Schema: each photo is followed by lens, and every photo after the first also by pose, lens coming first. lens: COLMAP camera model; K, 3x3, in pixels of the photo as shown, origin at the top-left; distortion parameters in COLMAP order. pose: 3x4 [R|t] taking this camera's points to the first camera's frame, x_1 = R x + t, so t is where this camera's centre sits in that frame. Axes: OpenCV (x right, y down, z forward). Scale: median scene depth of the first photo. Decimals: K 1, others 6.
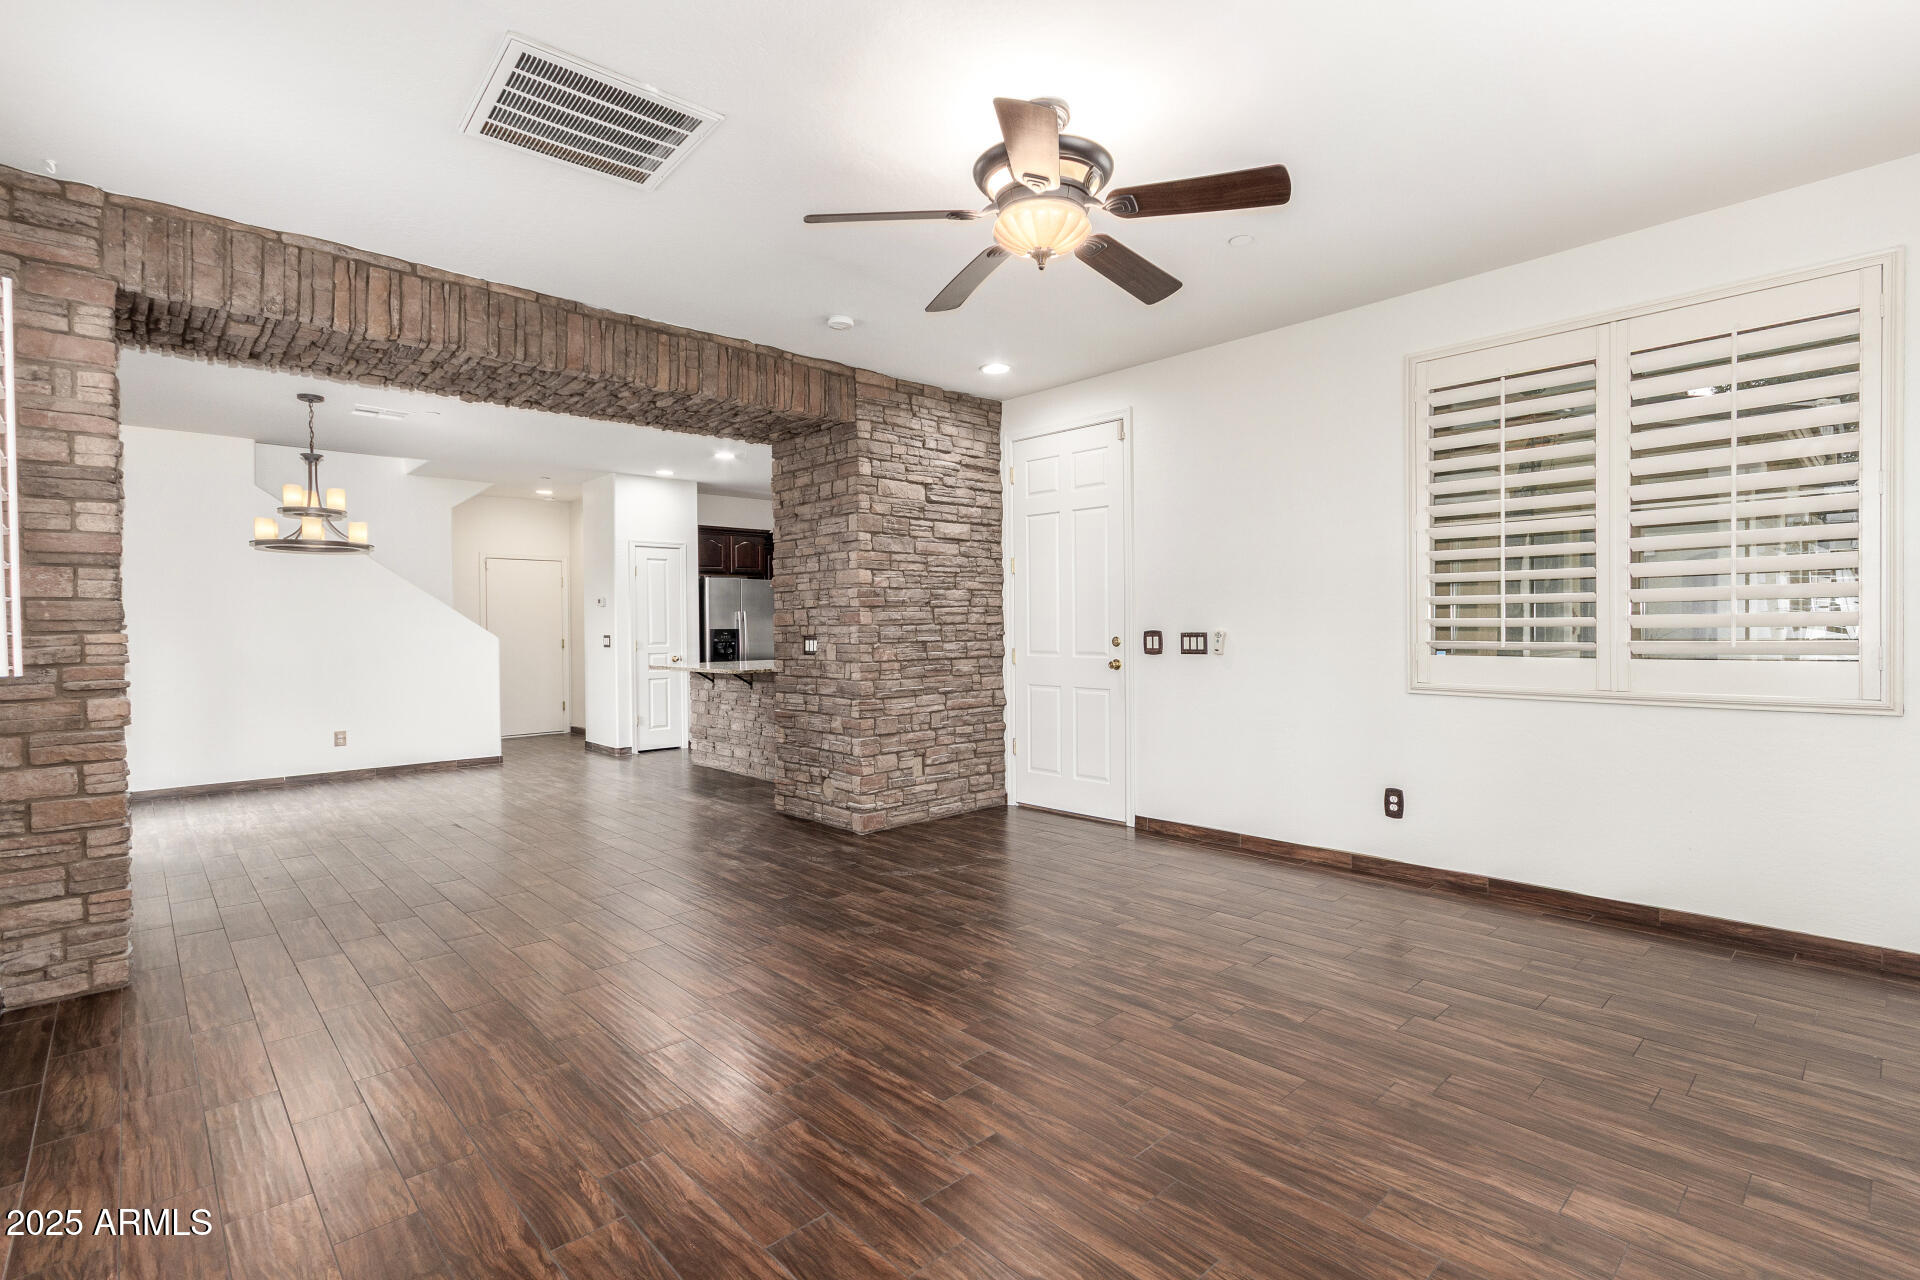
lens RADIAL K [[903.7, 0, 970.1], [0, 903.7, 633.4], [0, 0, 1]] dist [0.003720, 0.000370]
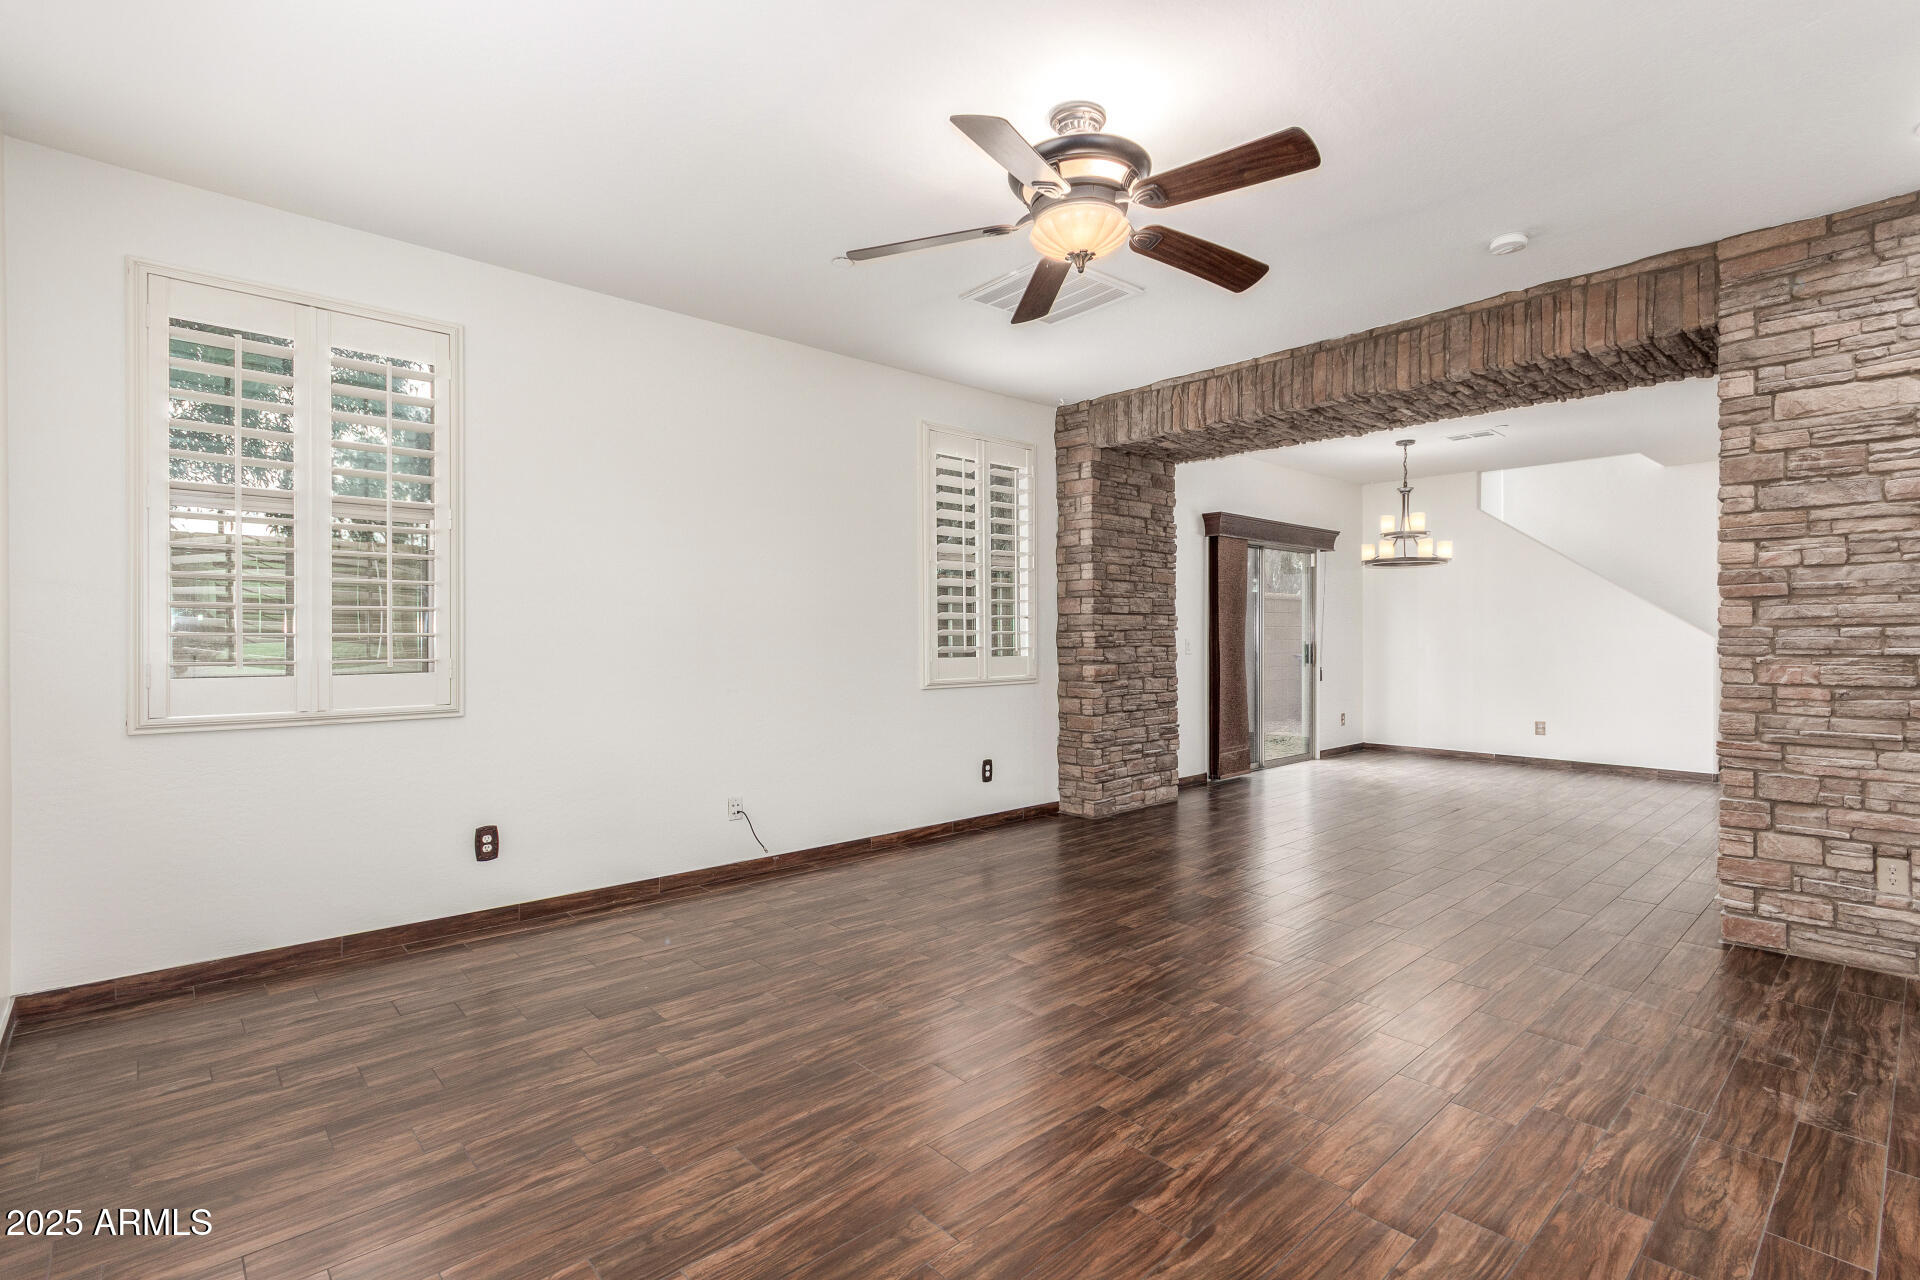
lens RADIAL K [[889.6, 0, 972.4], [0, 889.6, 635.8], [0, 0, 1]] dist [0.006116, 0.000703]
pose [[-0.013691, 0.012397, -0.999829, 0.775457], [-0.004547, 0.999912, 0.012460, -0.011697], [0.999896, 0.004717, -0.013634, 0.653659]]
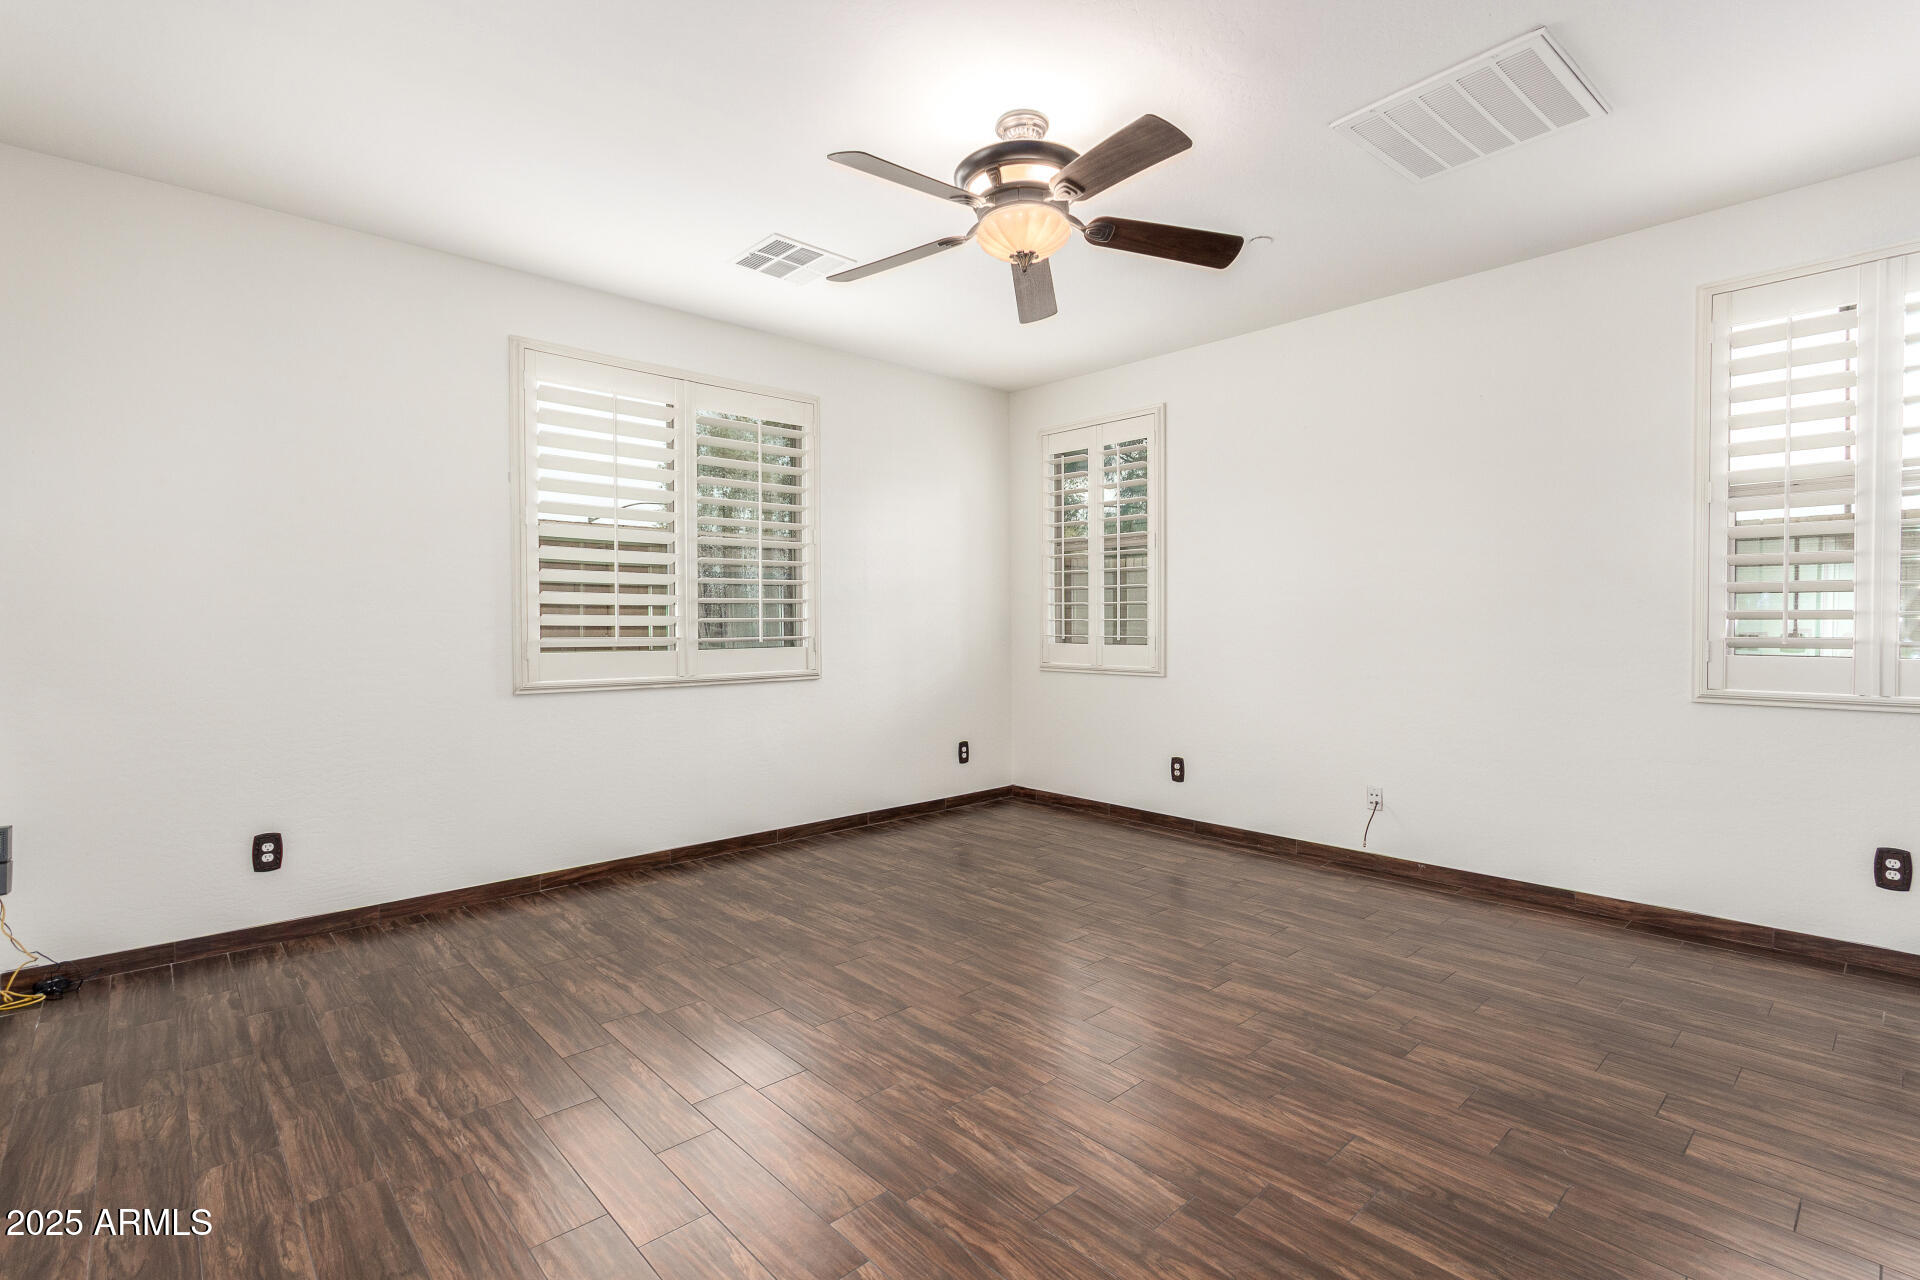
lens RADIAL K [[889.6, 0, 972.4], [0, 889.6, 635.8], [0, 0, 1]] dist [0.006116, 0.000703]
pose [[-0.999873, 0.014846, 0.005869, 0.100782], [0.014959, 0.999694, 0.019679, -0.005014], [-0.005575, 0.019764, -0.999789, 1.474798]]
